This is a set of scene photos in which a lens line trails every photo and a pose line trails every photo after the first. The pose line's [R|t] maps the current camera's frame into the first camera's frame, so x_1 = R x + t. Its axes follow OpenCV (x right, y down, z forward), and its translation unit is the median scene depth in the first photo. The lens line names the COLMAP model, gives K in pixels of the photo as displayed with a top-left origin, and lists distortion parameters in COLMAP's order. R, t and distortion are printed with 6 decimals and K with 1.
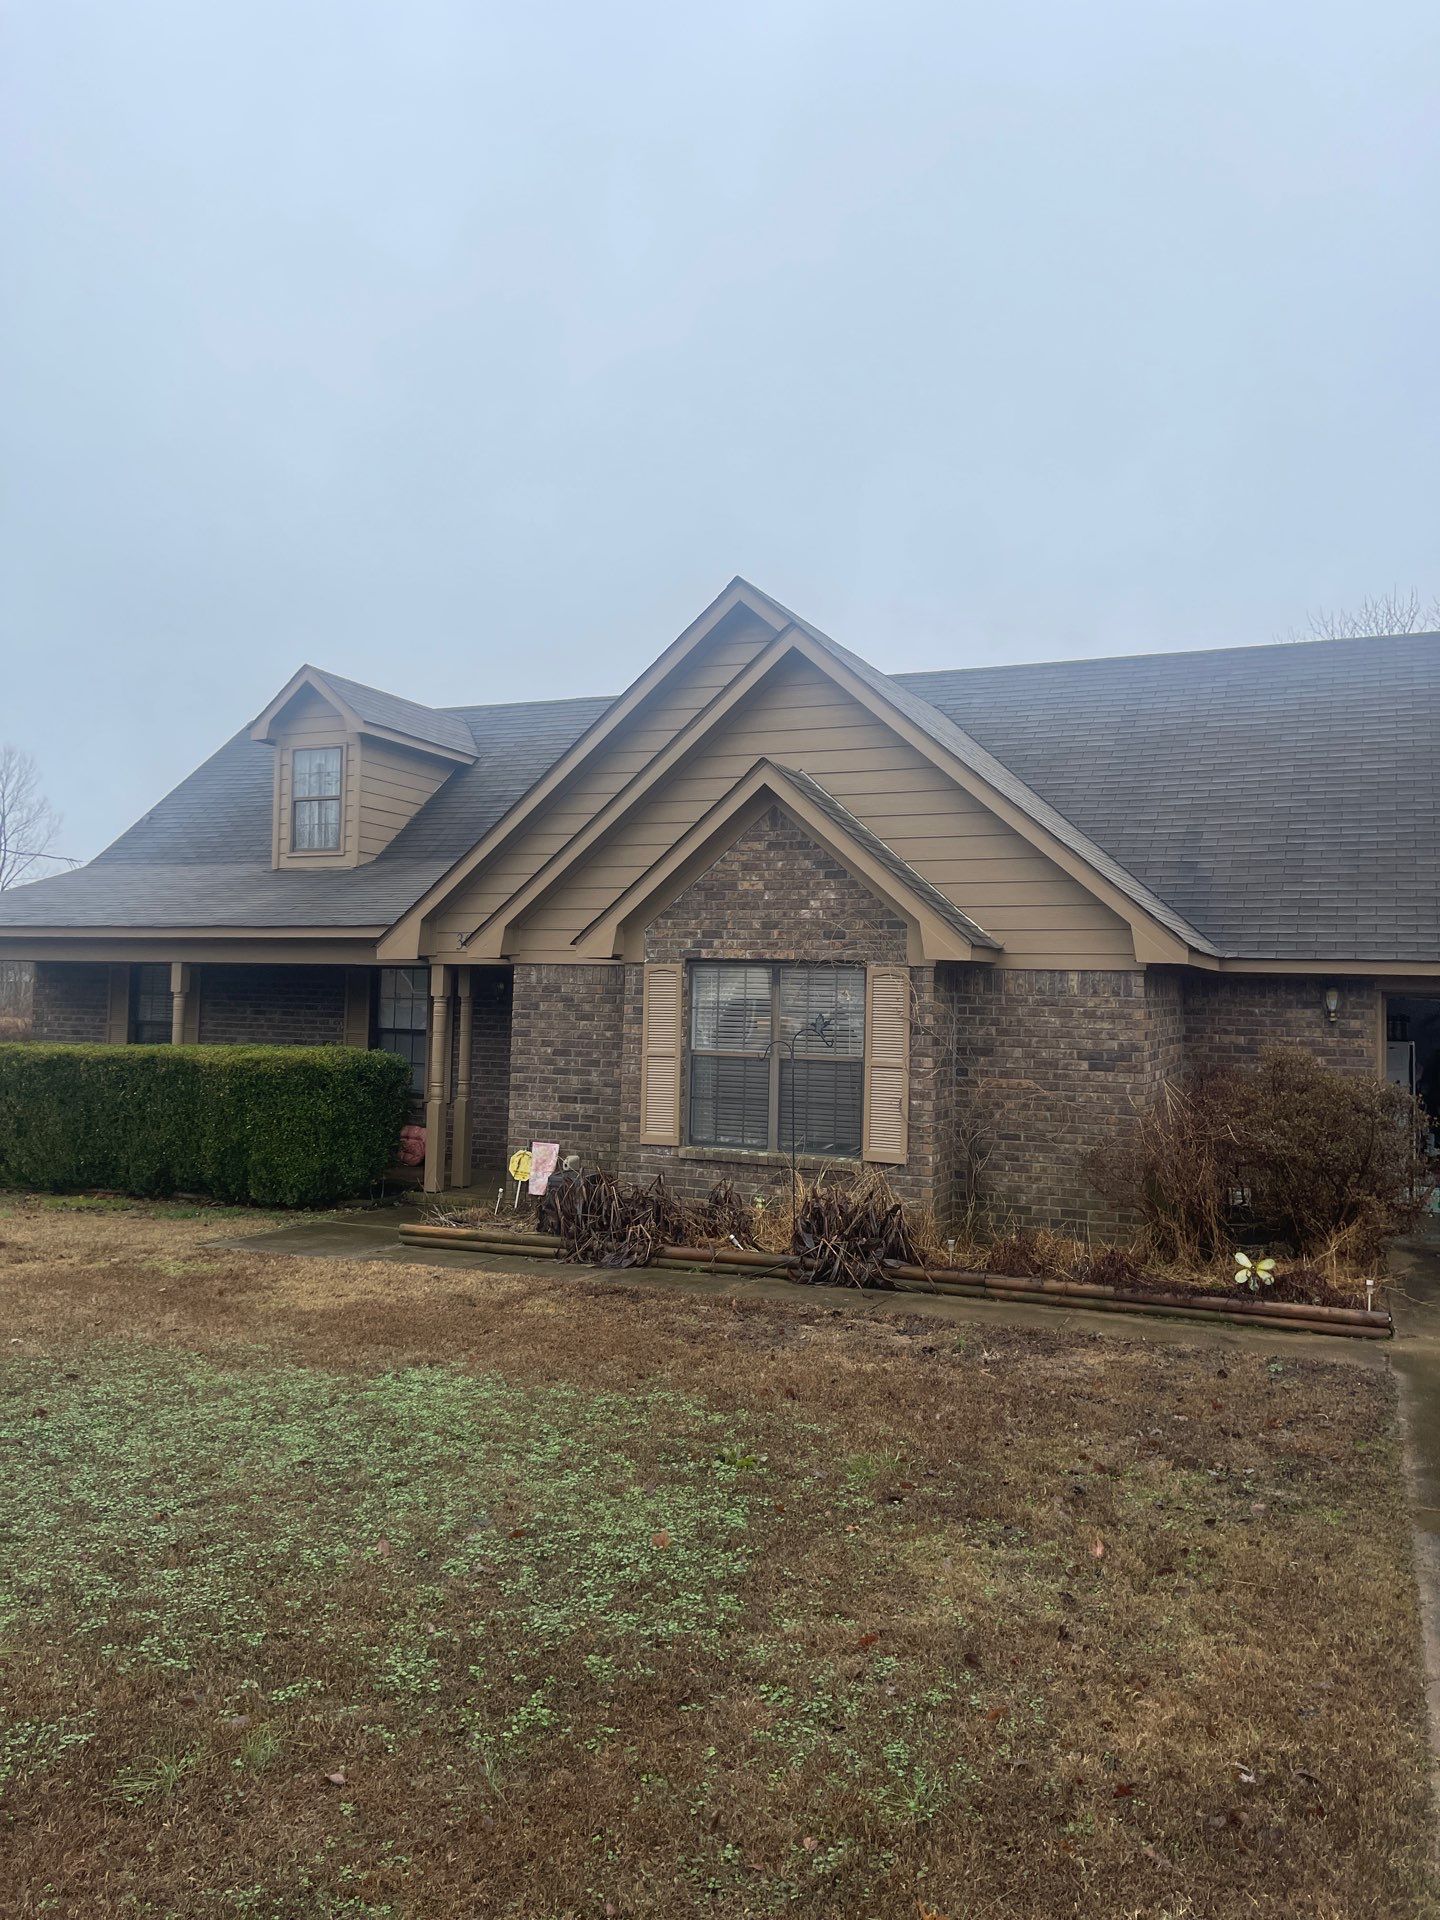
lens RADIAL K [[1609.9, 0, 720.0], [0, 1609.9, 960.0], [0, 0, 1]] dist [-0.088223, 0.000767]
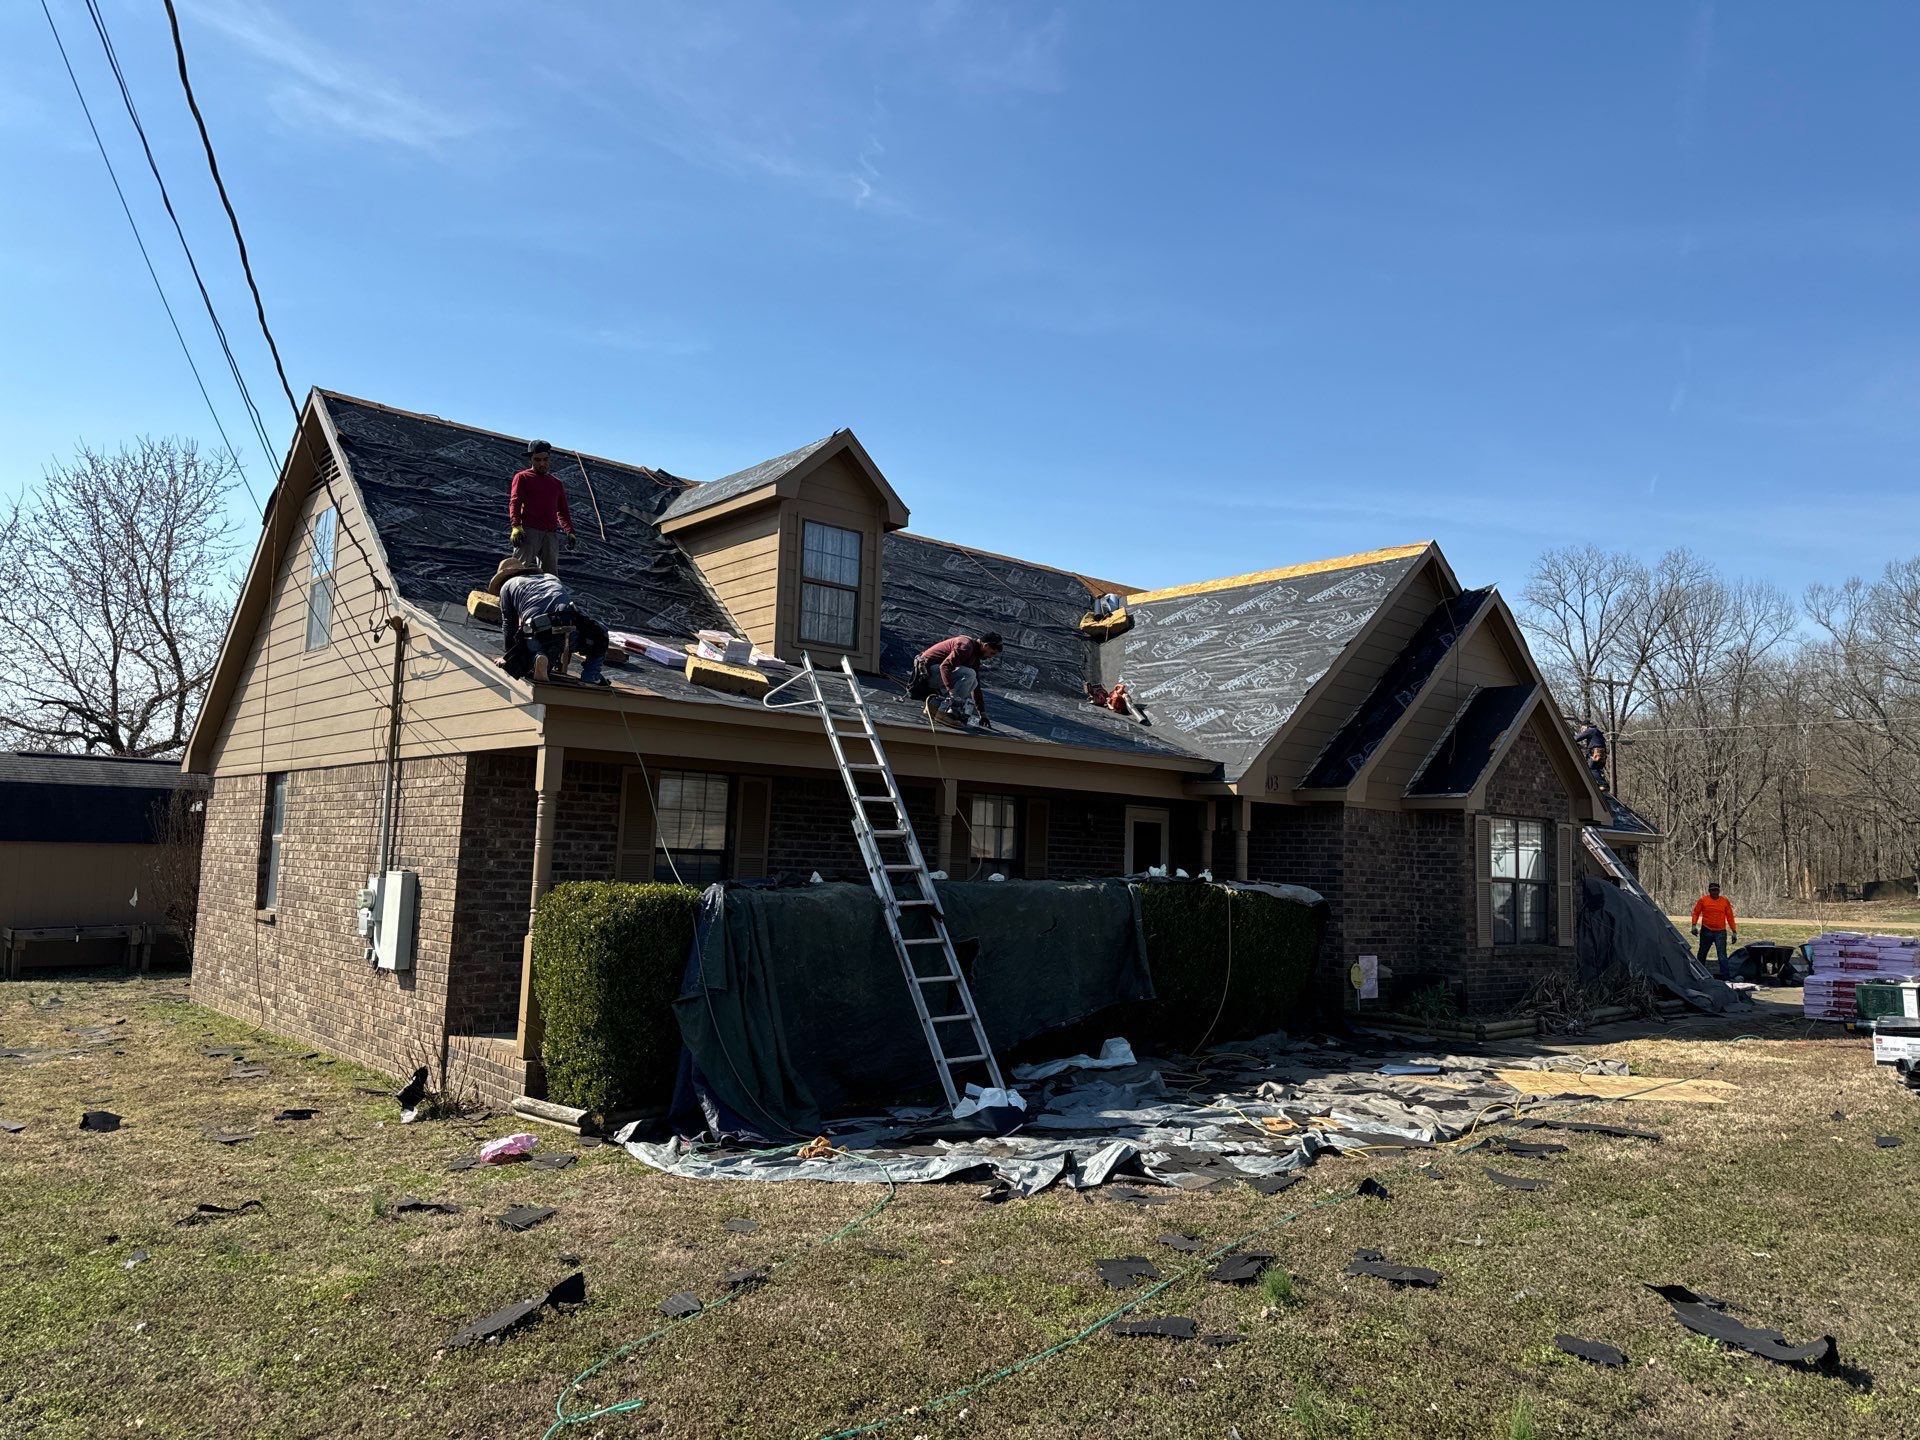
lens RADIAL K [[1442.7, 0, 960.0], [0, 1442.7, 720.0], [0, 0, 1]] dist [0.000139, 0.000162]
pose [[0.416990, 0.083467, 0.905071, -1.248486], [-0.048186, 0.996404, -0.069689, 0.027103], [-0.907633, -0.014552, 0.419512, 0.827746]]
